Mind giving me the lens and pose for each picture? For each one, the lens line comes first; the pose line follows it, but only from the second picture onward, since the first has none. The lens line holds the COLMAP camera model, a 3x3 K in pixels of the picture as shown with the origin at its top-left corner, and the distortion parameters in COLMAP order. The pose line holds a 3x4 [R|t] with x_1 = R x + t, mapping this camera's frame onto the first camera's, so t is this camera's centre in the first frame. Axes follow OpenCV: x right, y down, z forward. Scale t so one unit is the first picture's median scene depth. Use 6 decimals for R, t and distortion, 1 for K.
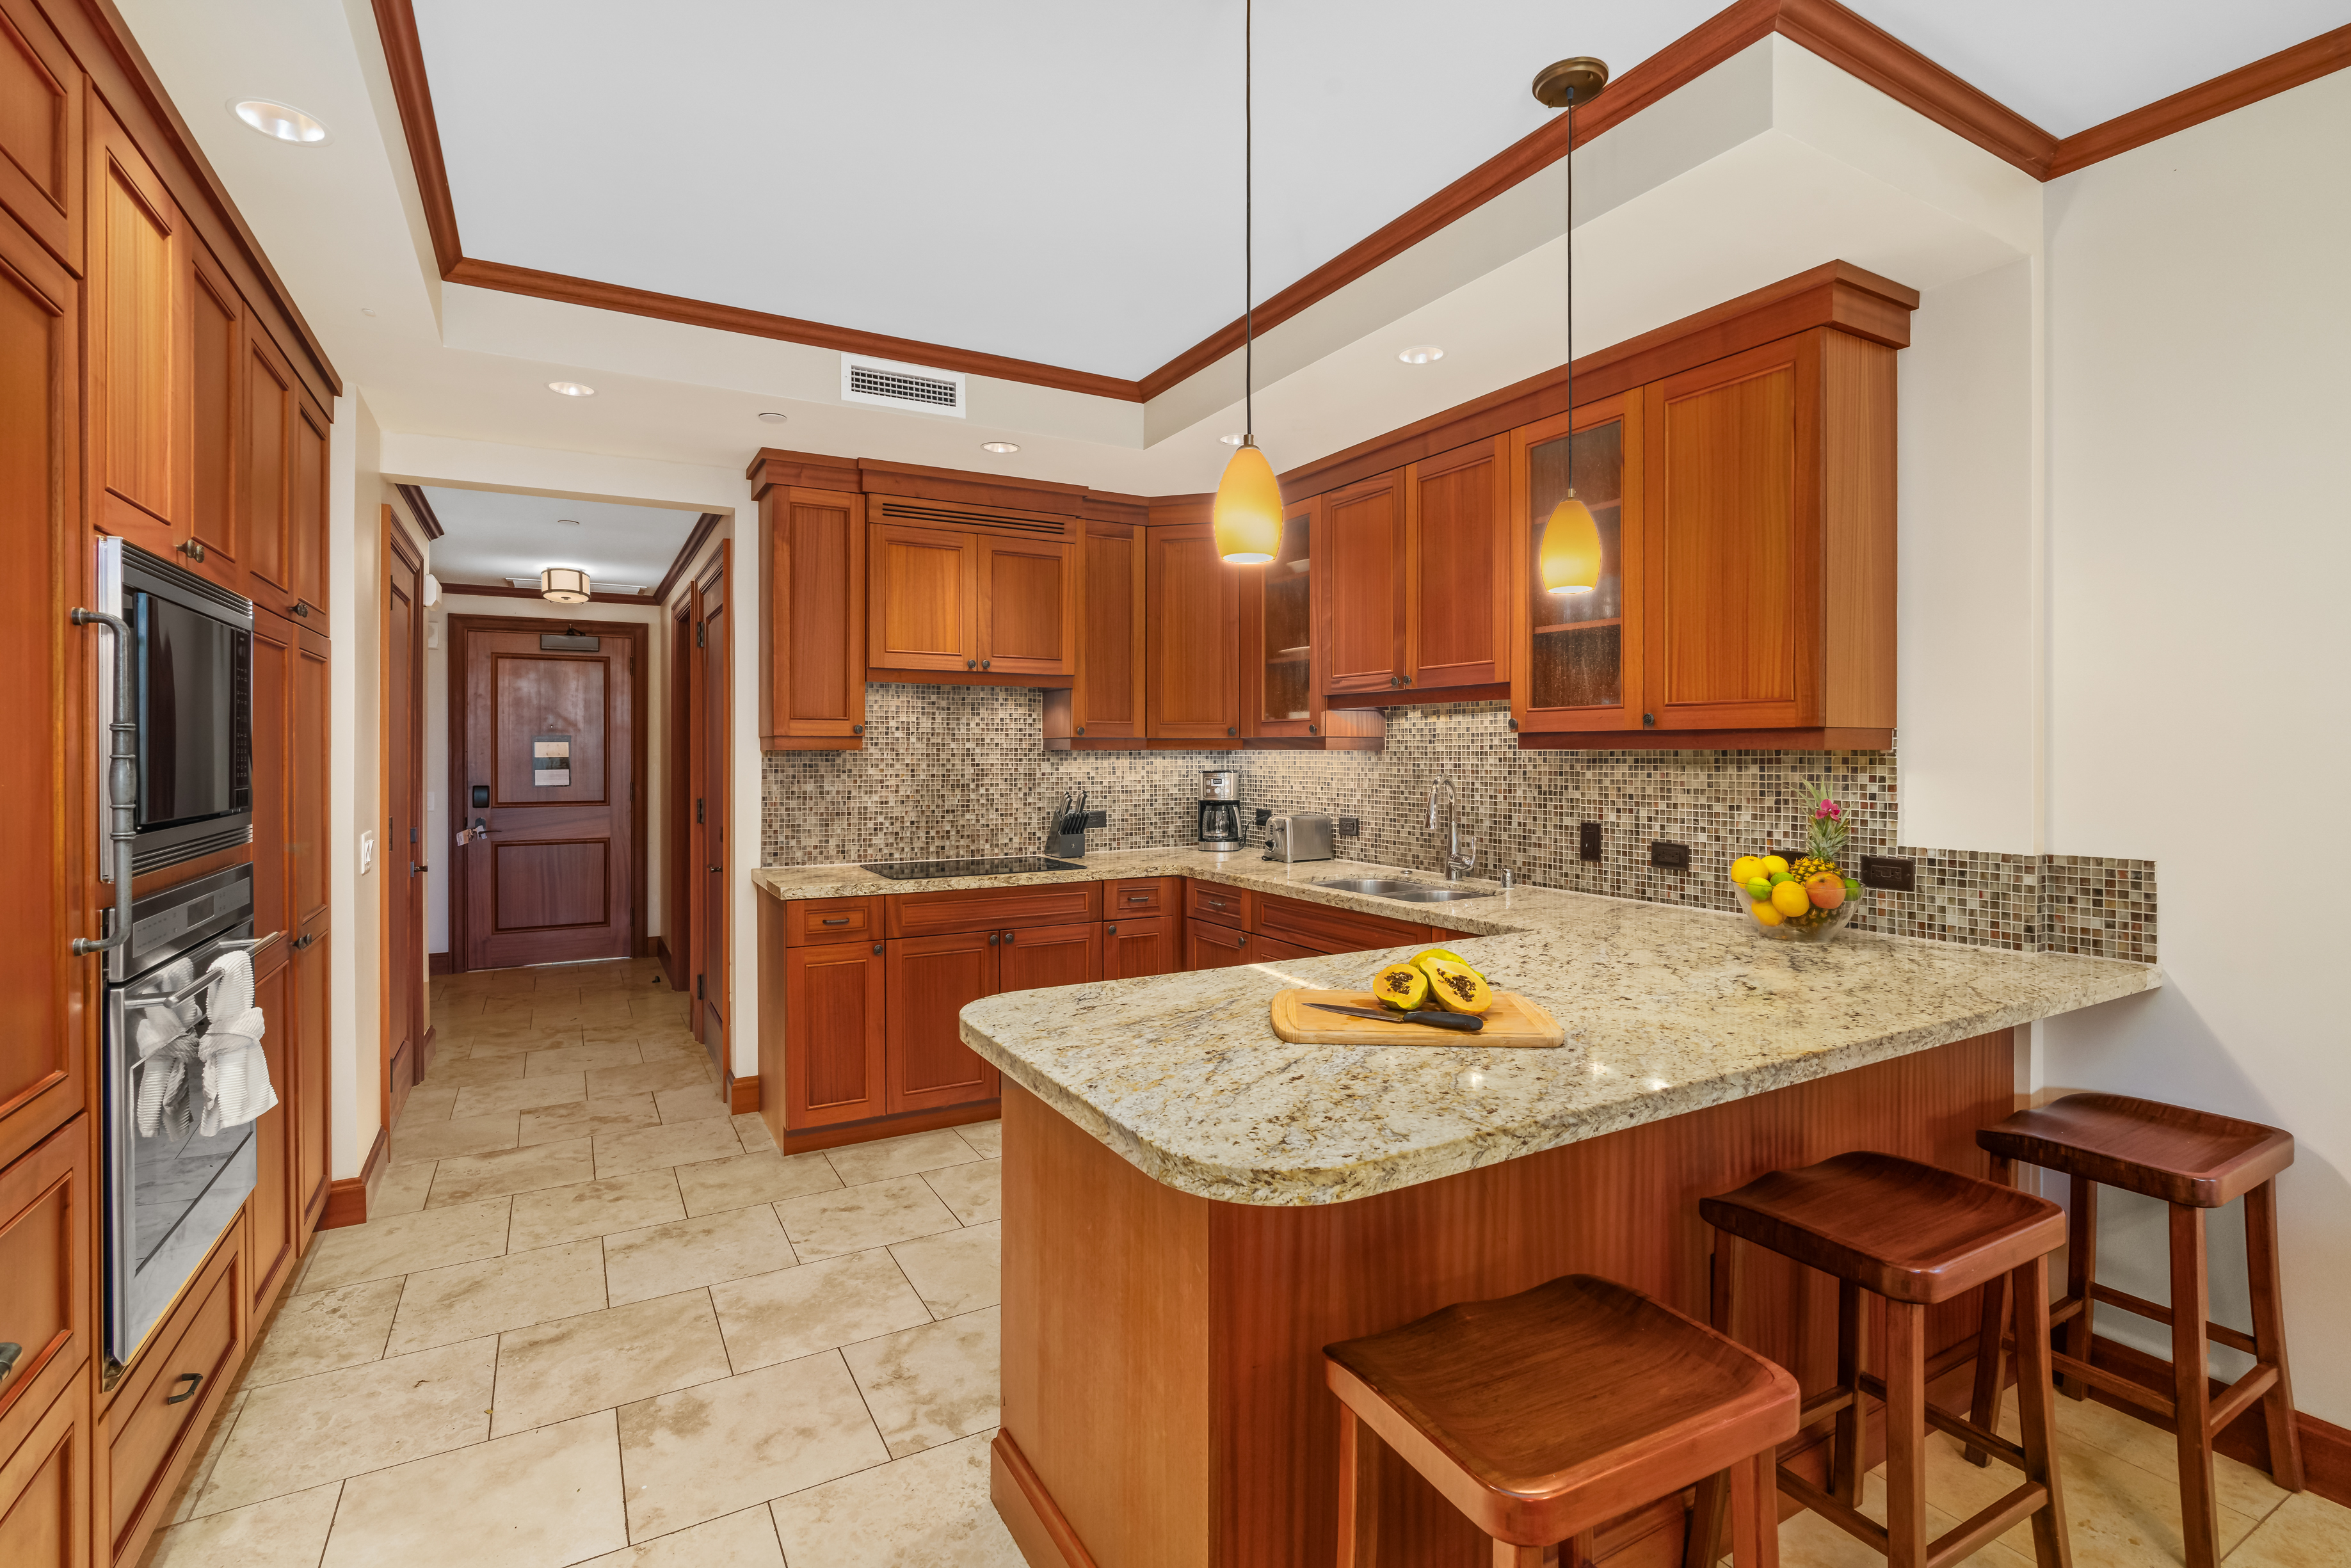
lens RADIAL K [[1103.0, 0, 1161.3], [0, 1103.0, 761.1], [0, 0, 1]] dist [-0.013281, 0.001400]
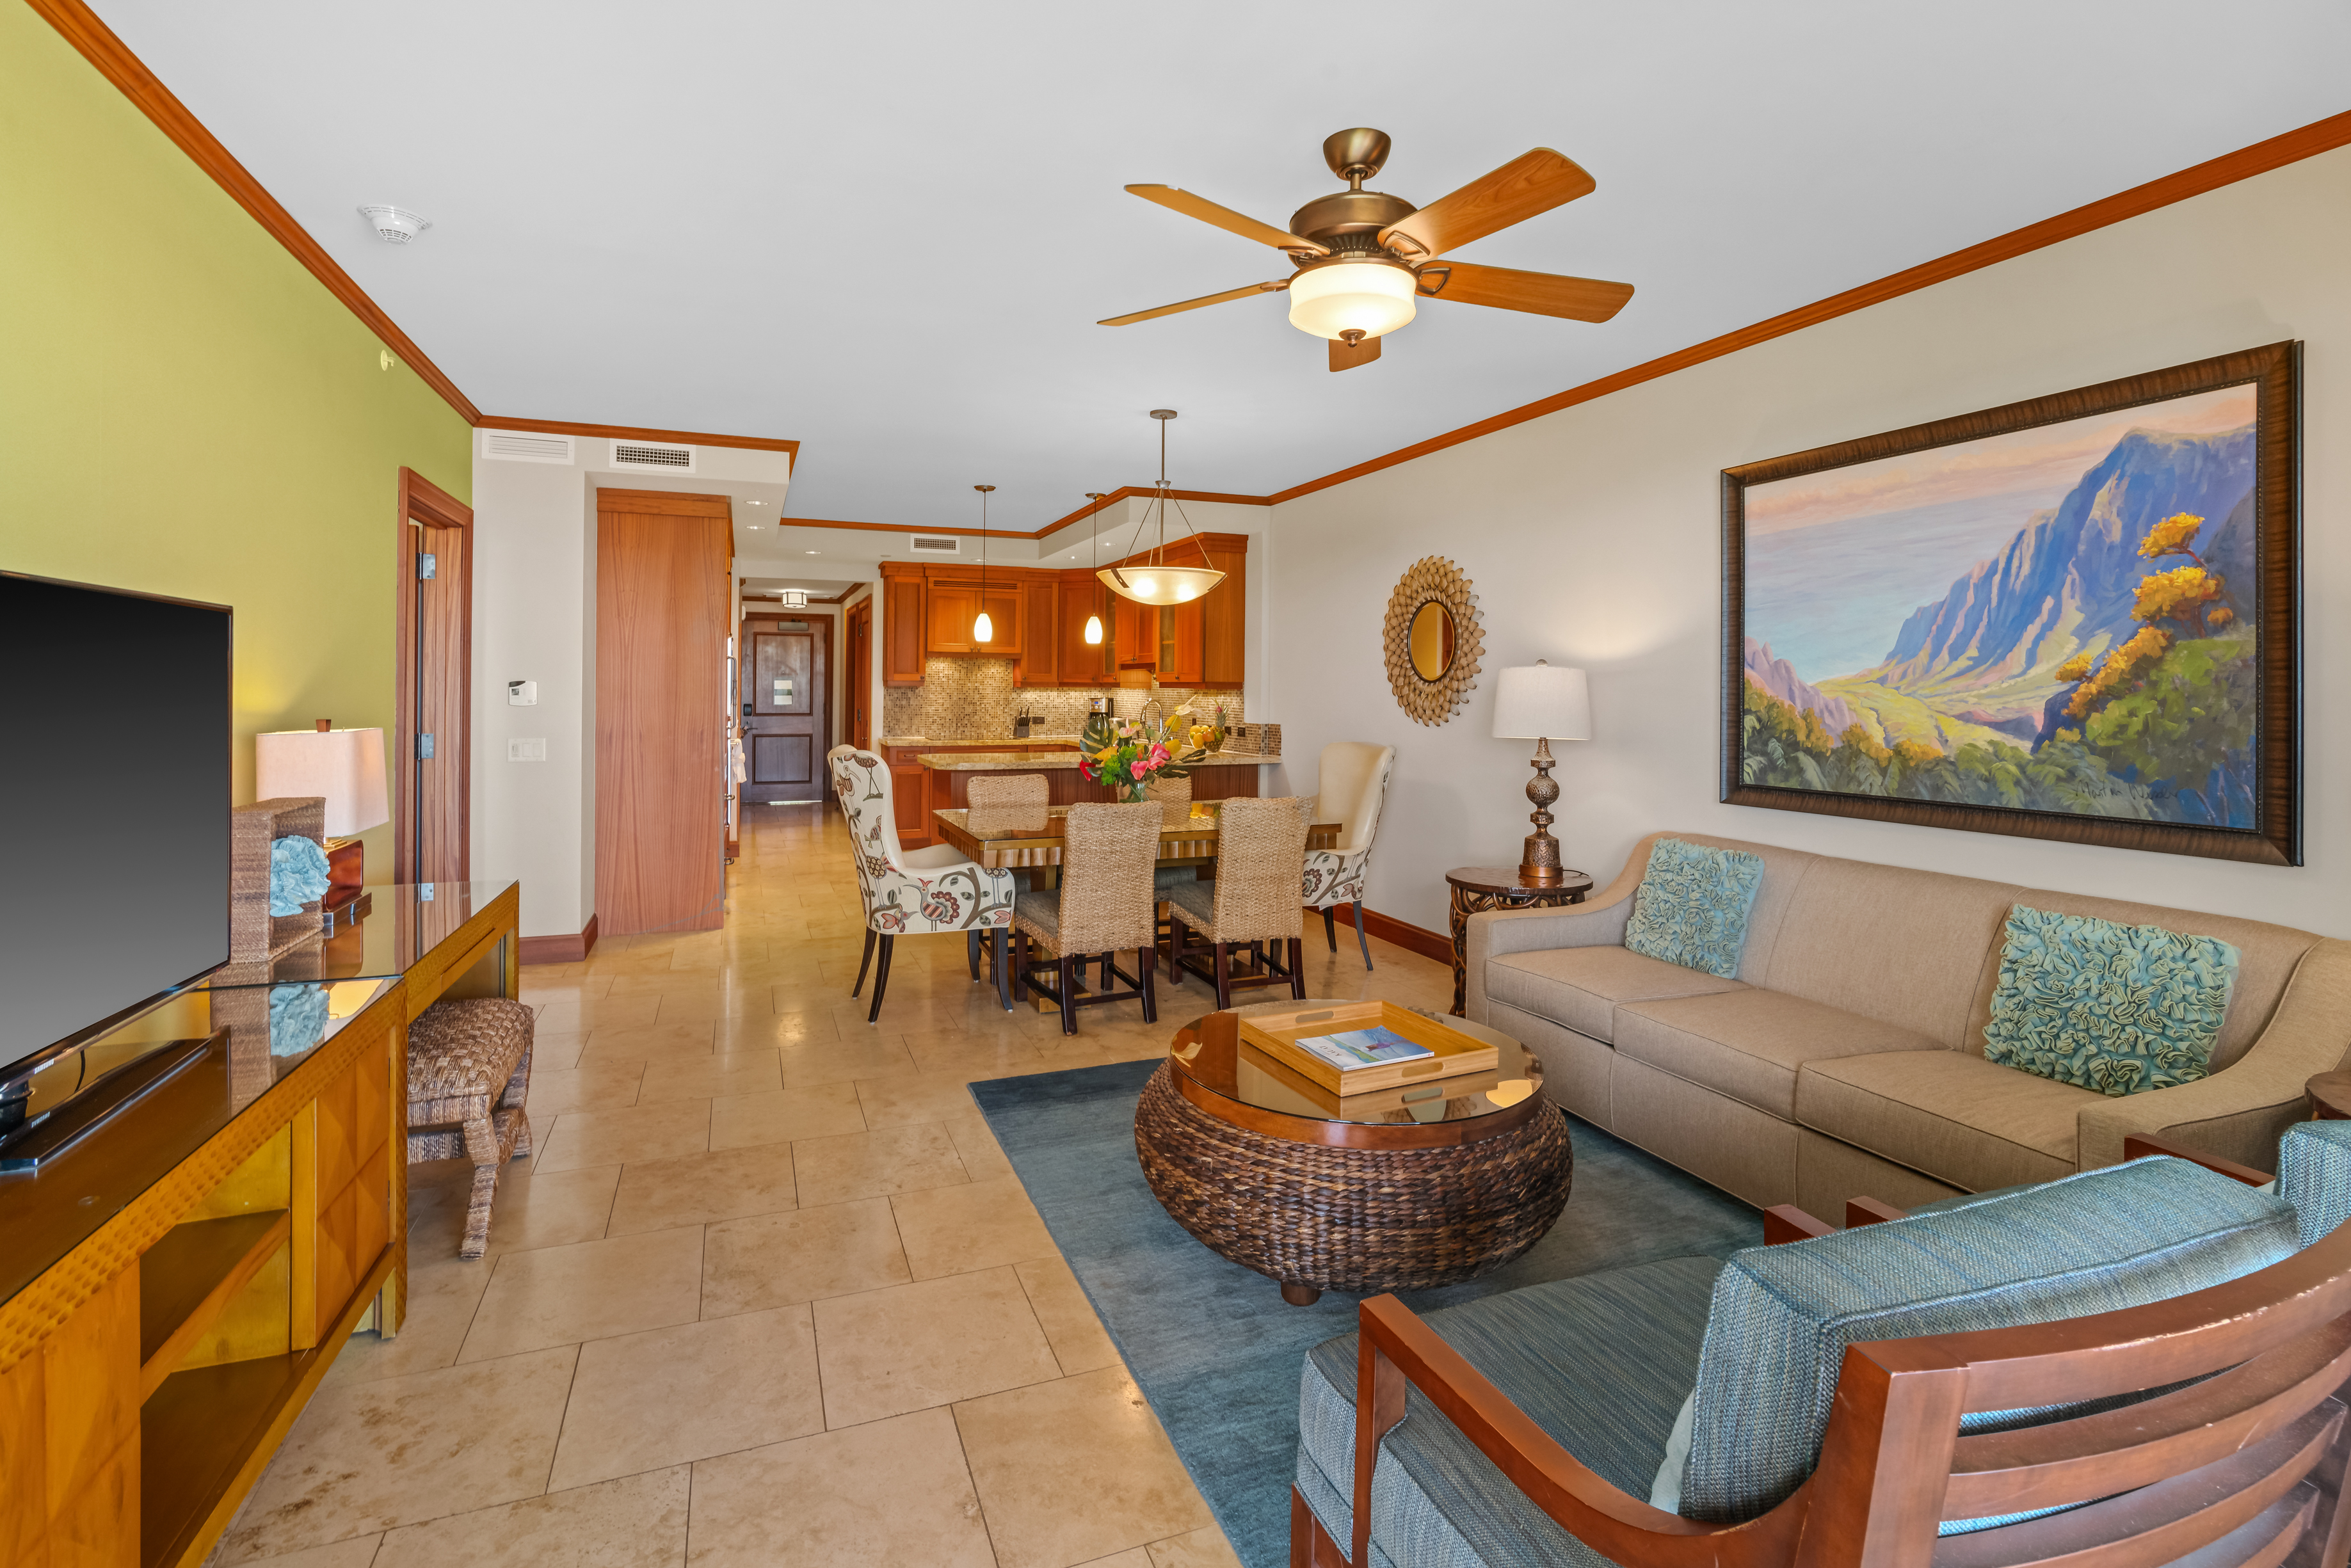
lens RADIAL K [[1083.9, 0, 1153.0], [0, 1083.9, 696.0], [0, 0, 1]] dist [-0.011827, 0.004990]
pose [[0.990077, 0.010188, -0.140153, 0.572603], [-0.010465, 0.999944, -0.001242, 0.008399], [0.140133, 0.002696, 0.990129, -1.301043]]
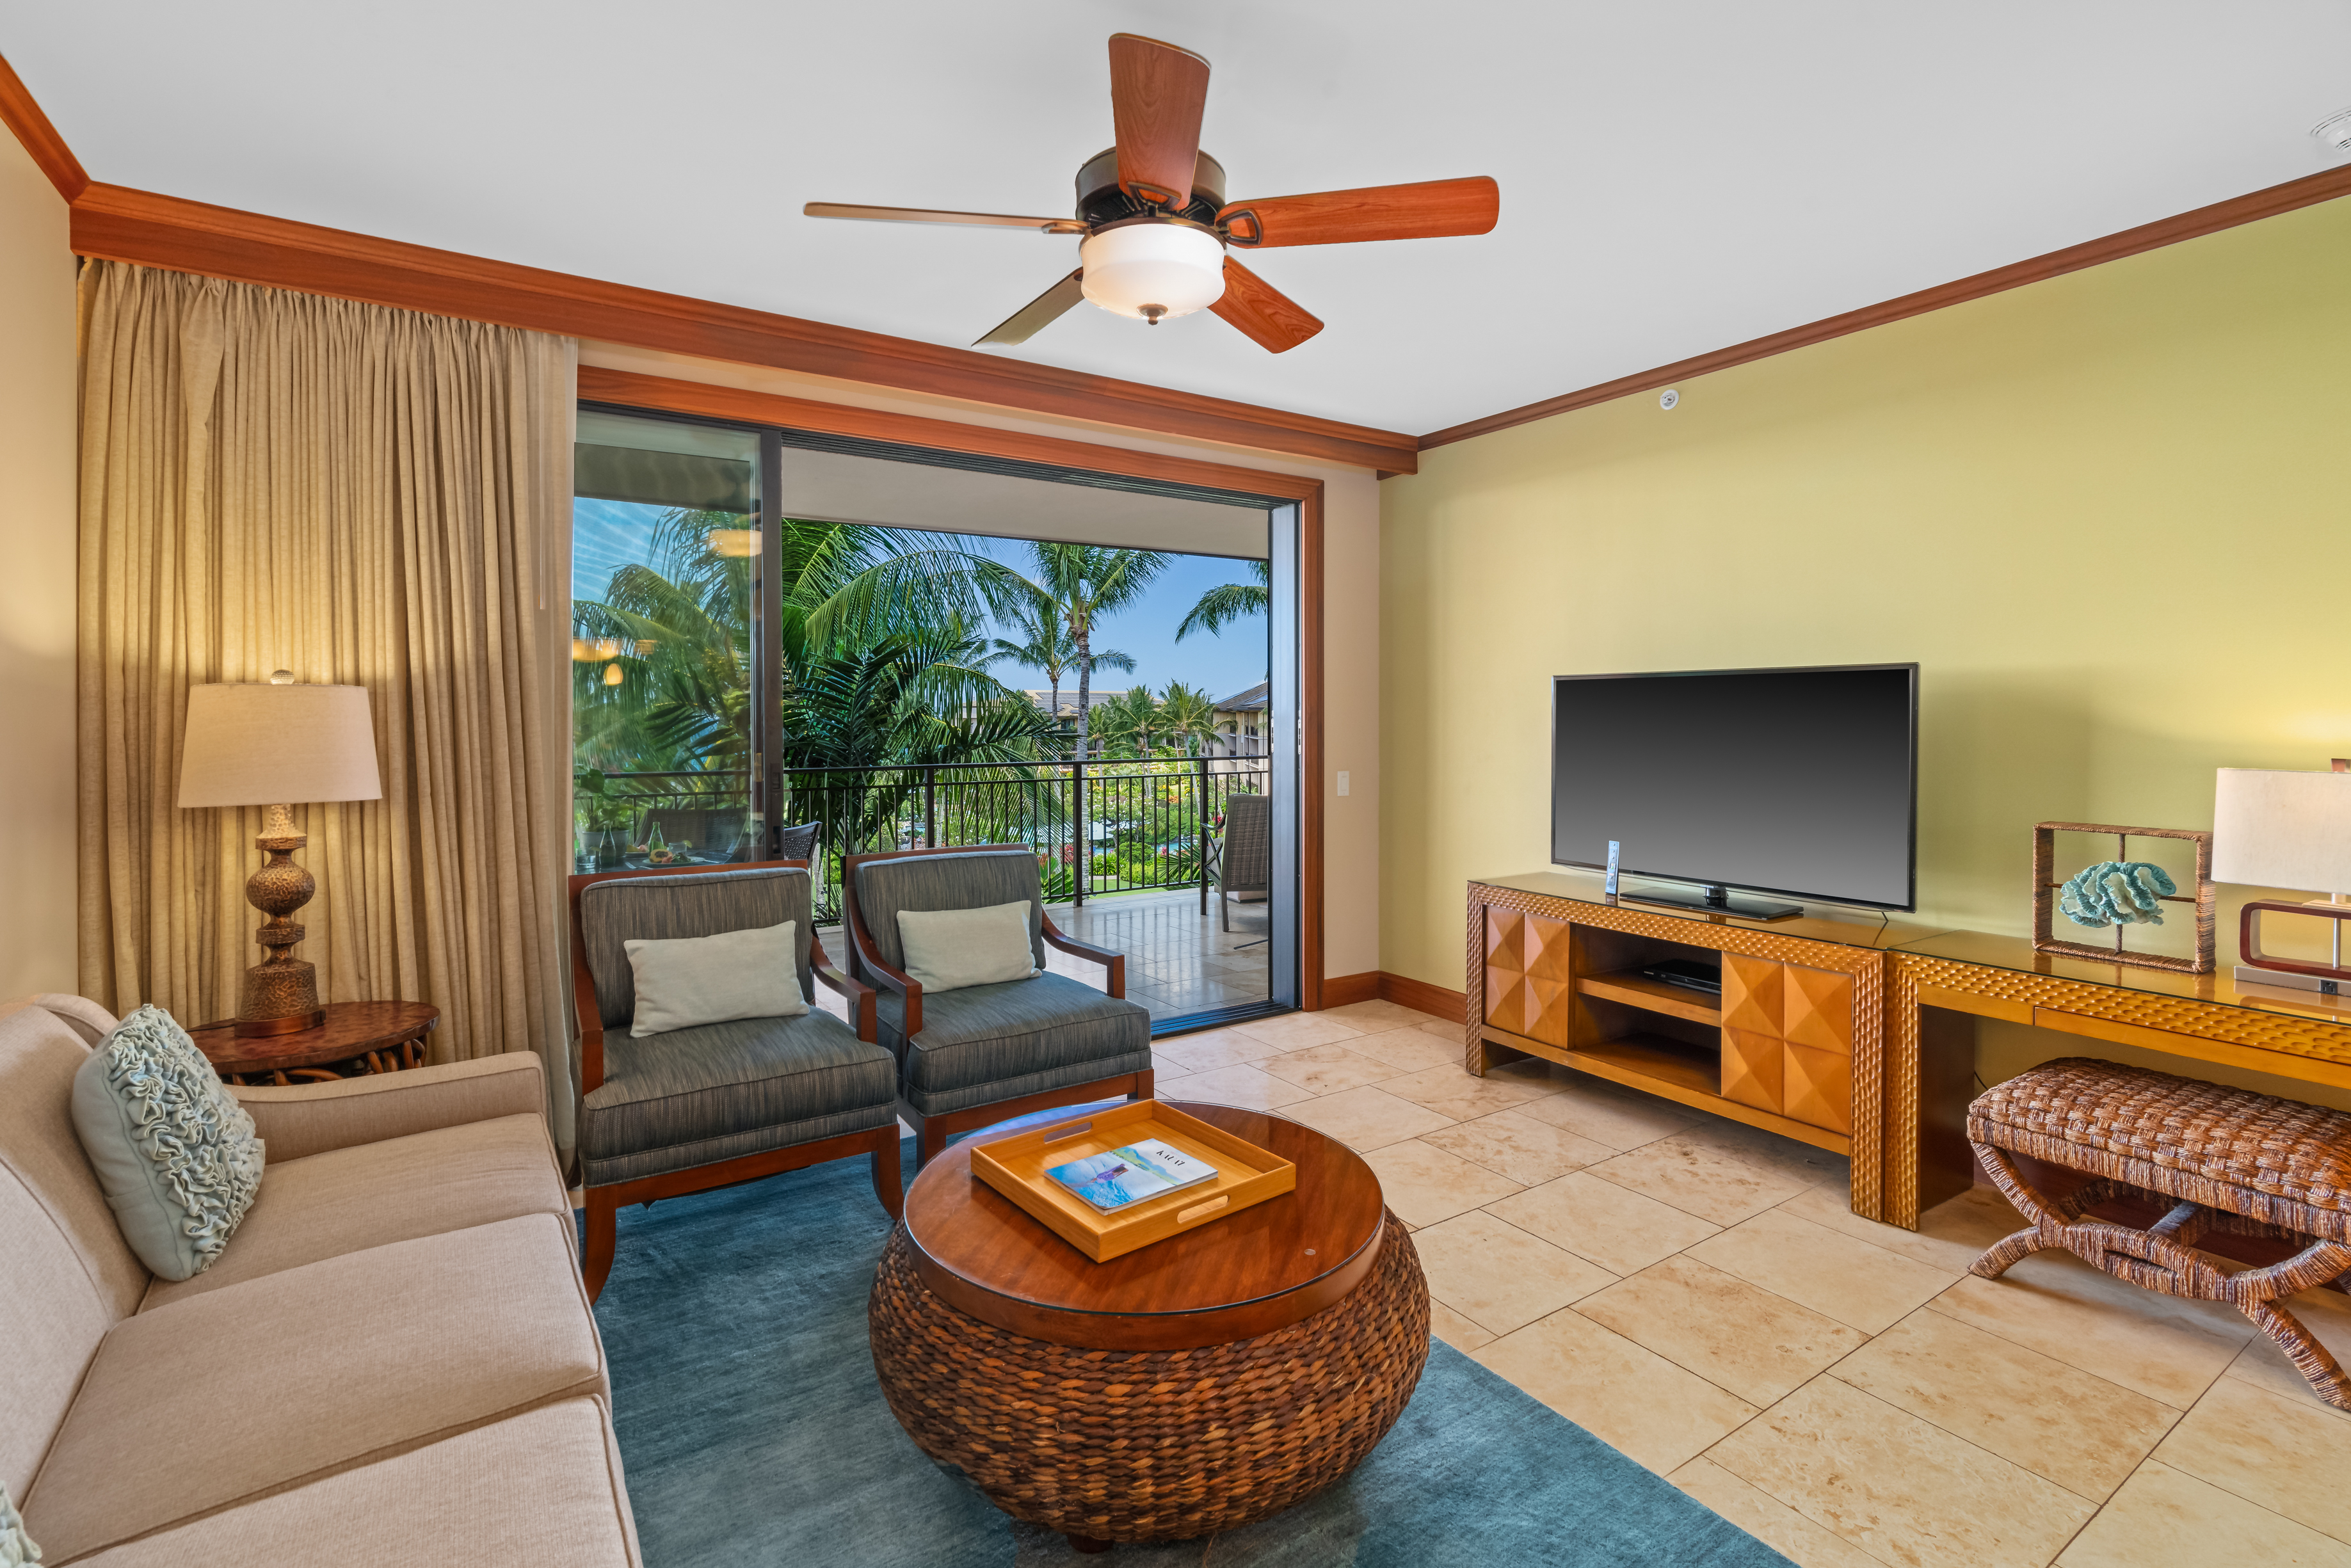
lens RADIAL K [[1083.9, 0, 1158.9], [0, 1083.9, 730.2], [0, 0, 1]] dist [-0.011827, 0.004990]
pose [[-0.997236, 0.004663, -0.074154, 0.636862], [0.003015, 0.999747, 0.022310, -0.003559], [0.074239, 0.022025, -0.996997, -0.046294]]
